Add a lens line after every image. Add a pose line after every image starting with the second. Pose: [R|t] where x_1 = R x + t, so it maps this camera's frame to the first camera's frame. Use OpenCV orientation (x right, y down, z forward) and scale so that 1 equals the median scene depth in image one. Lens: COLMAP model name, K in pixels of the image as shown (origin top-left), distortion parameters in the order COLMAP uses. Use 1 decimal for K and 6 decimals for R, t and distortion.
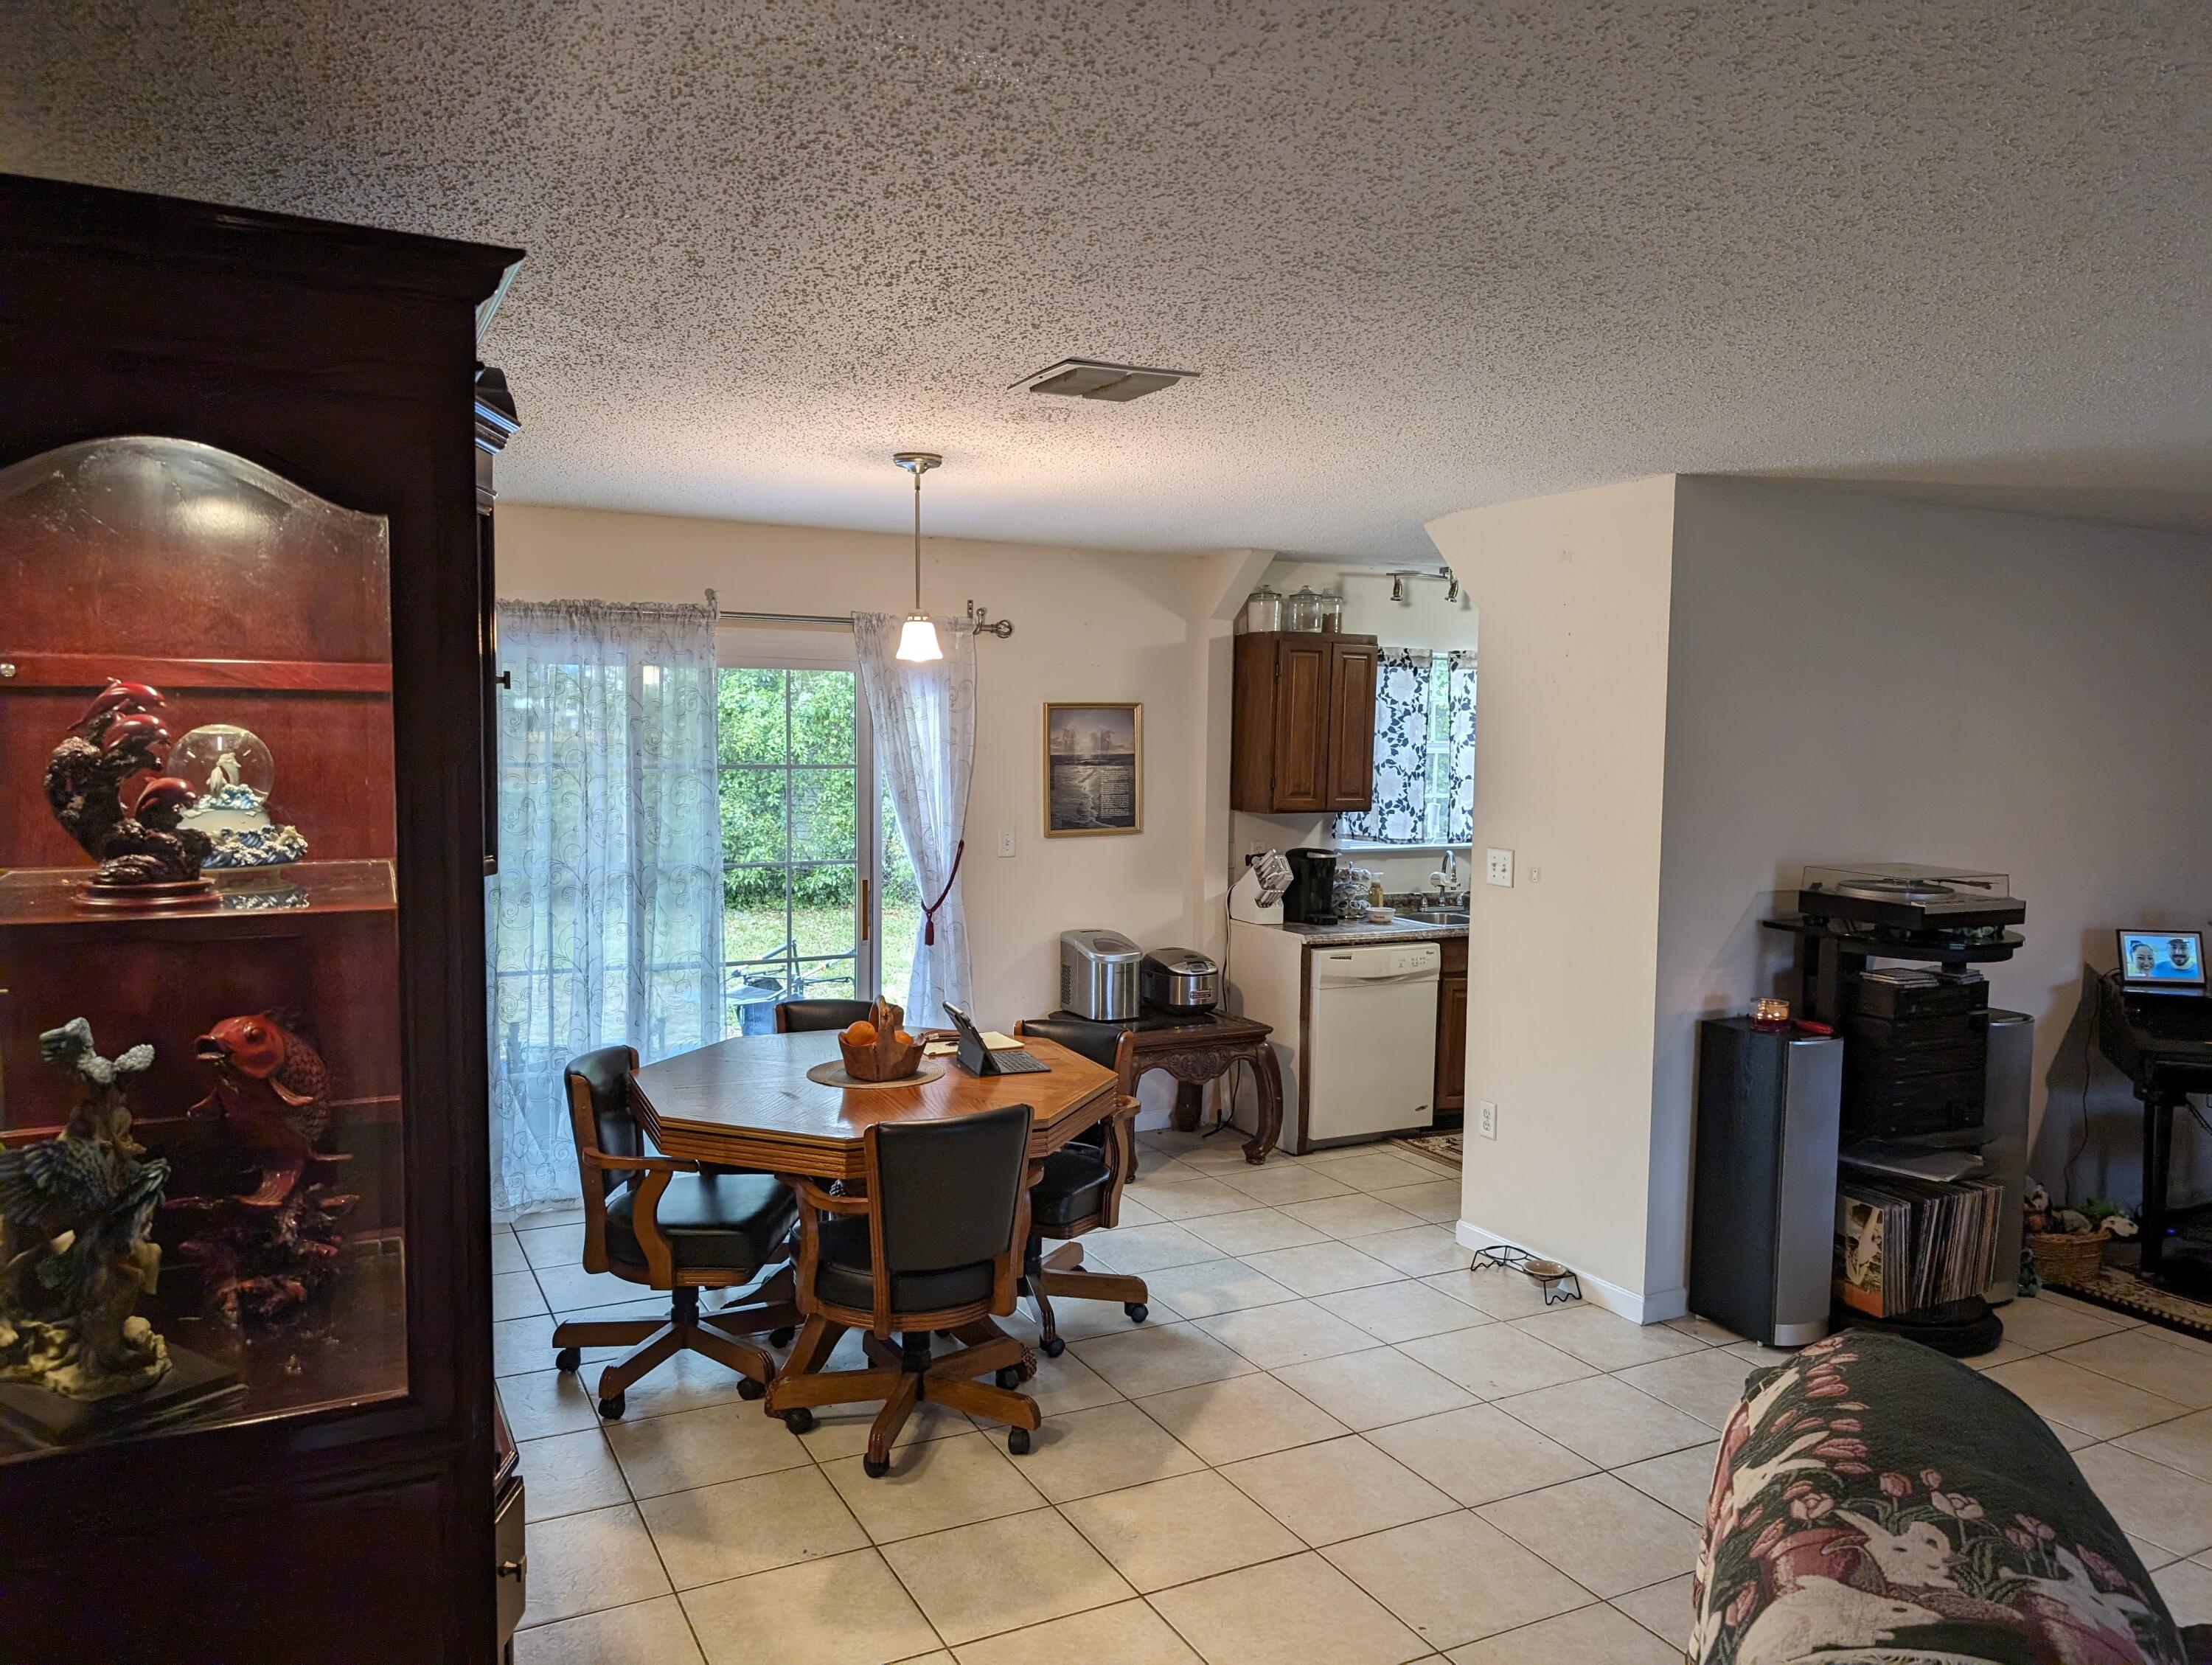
lens RADIAL K [[1573.8, 0, 1106.0], [0, 1573.8, 832.5], [0, 0, 1]] dist [0.034699, -0.064498]
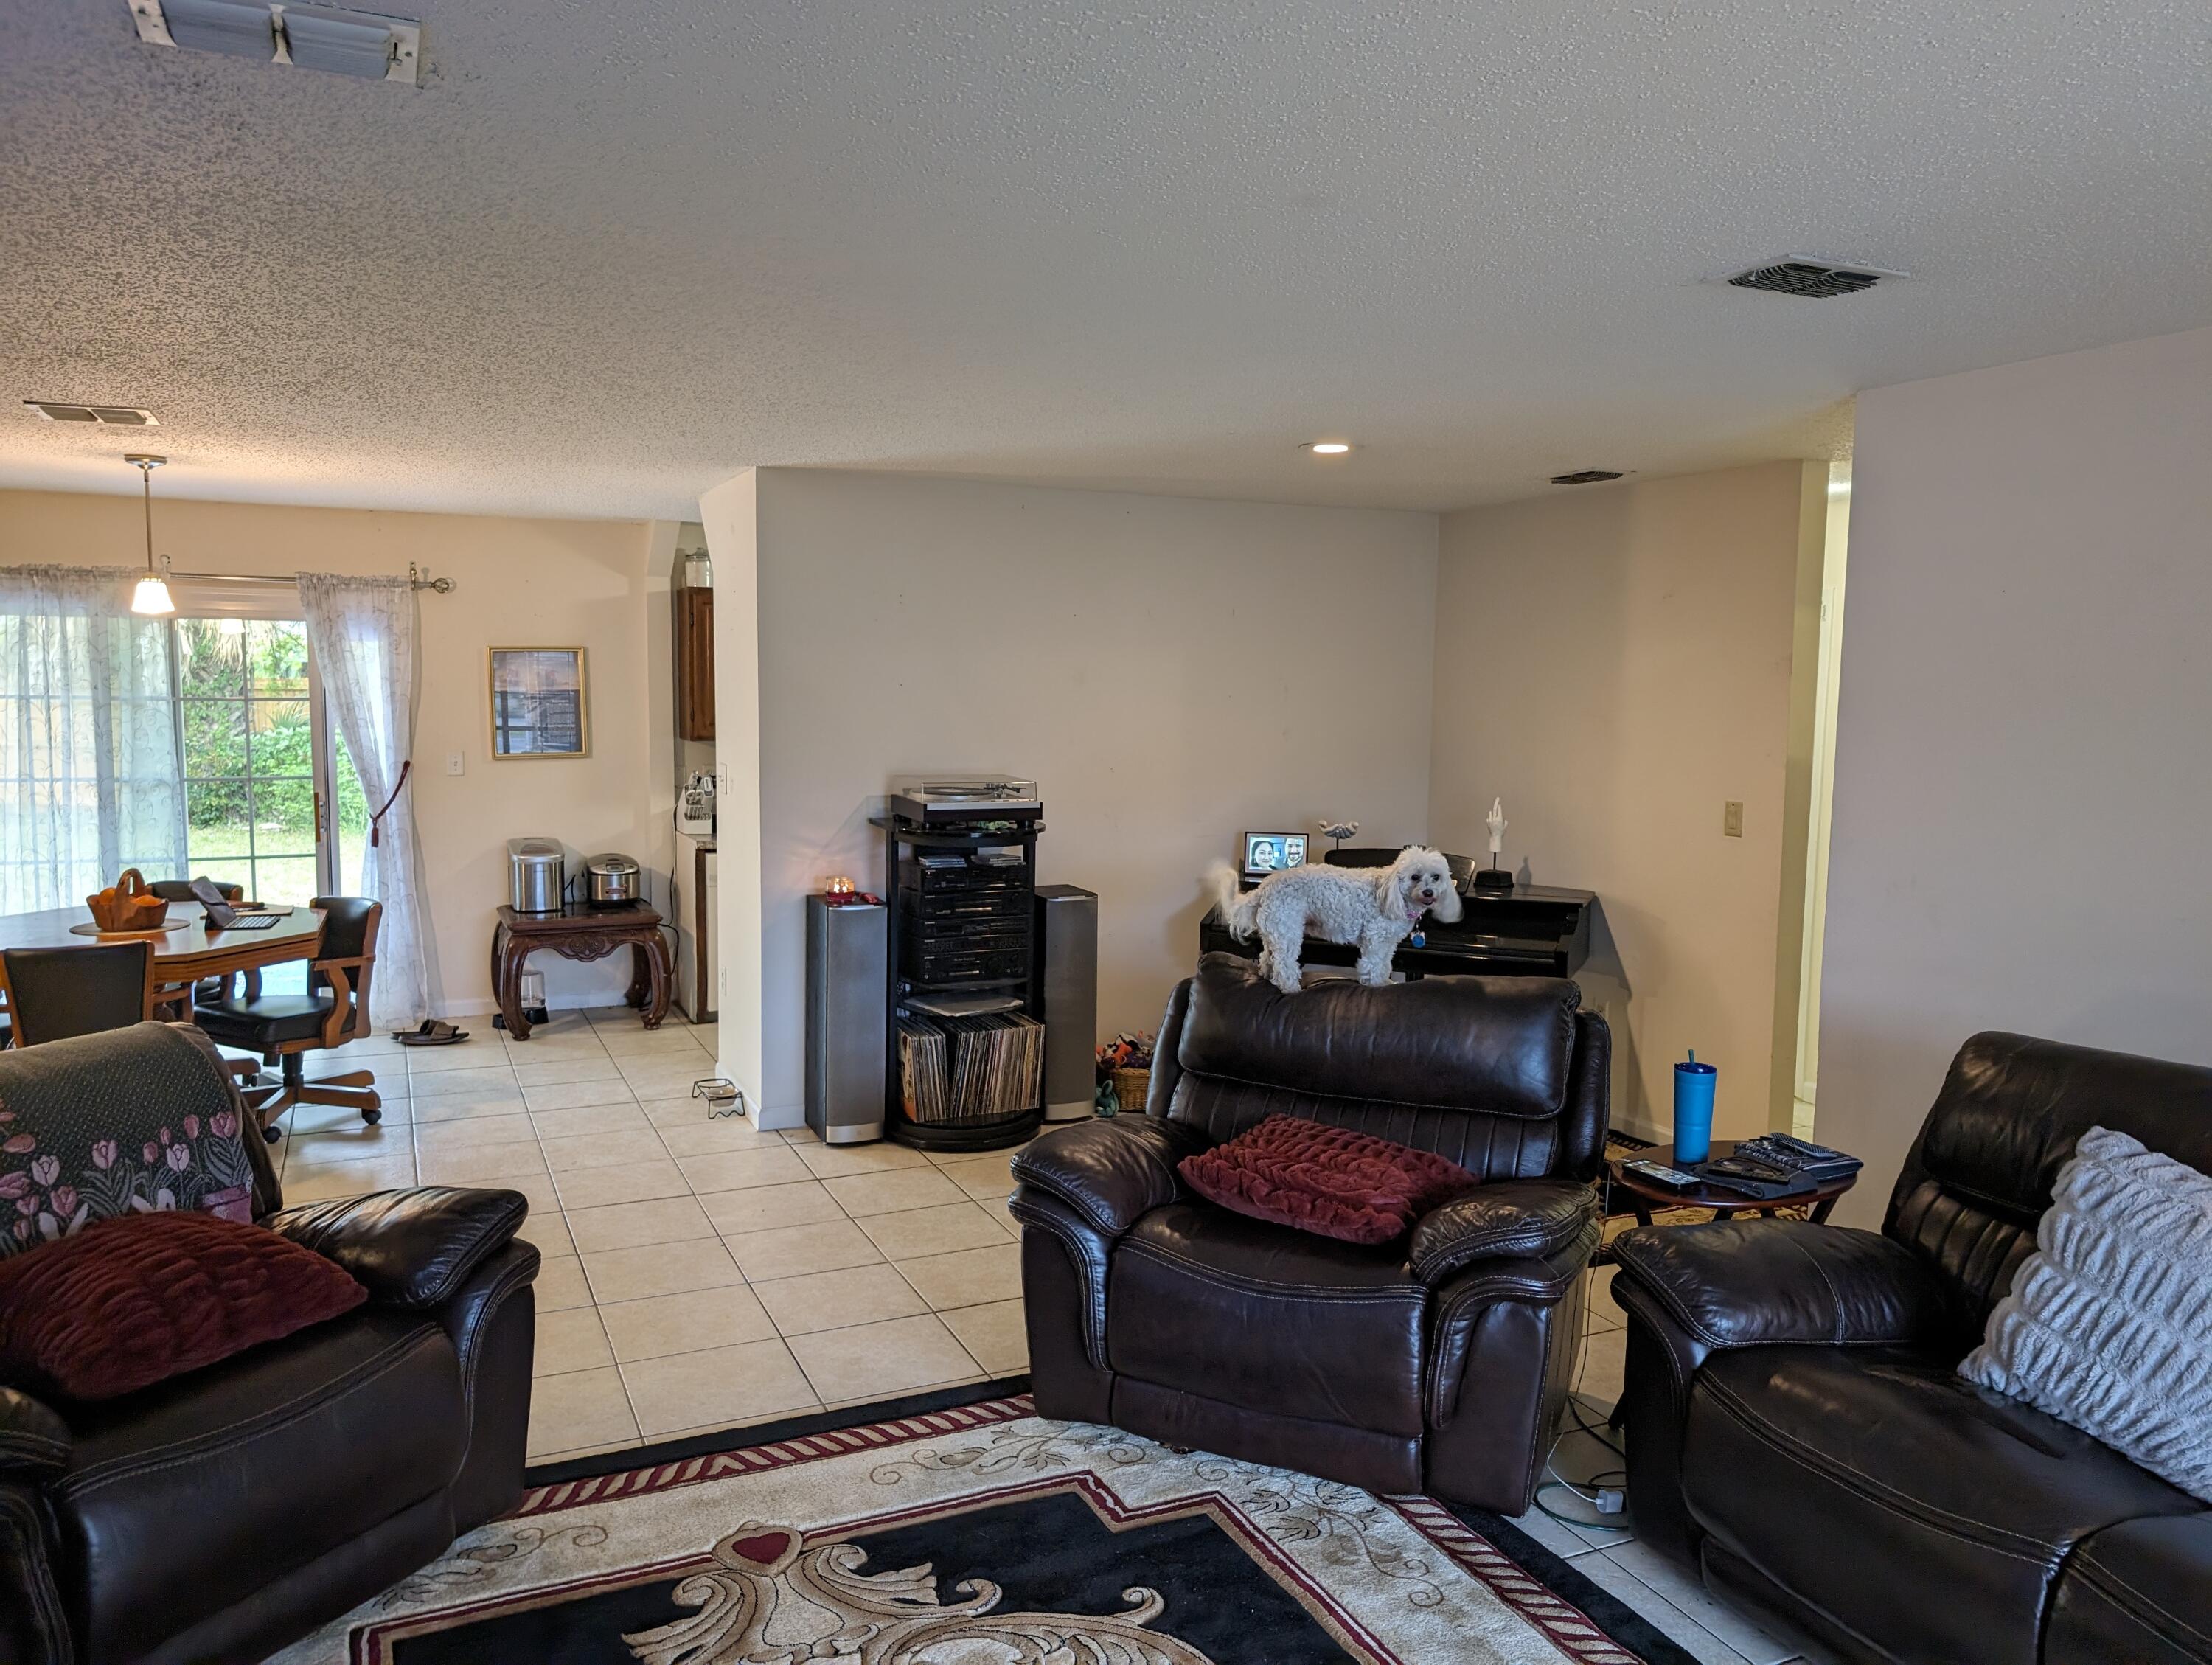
lens RADIAL K [[1573.8, 0, 1106.0], [0, 1573.8, 832.5], [0, 0, 1]] dist [0.034699, -0.064498]
pose [[0.999350, 0.004707, -0.035728, 0.496744], [-0.003600, 0.999513, 0.030997, 0.020771], [0.035856, -0.030848, 0.998881, -0.199034]]
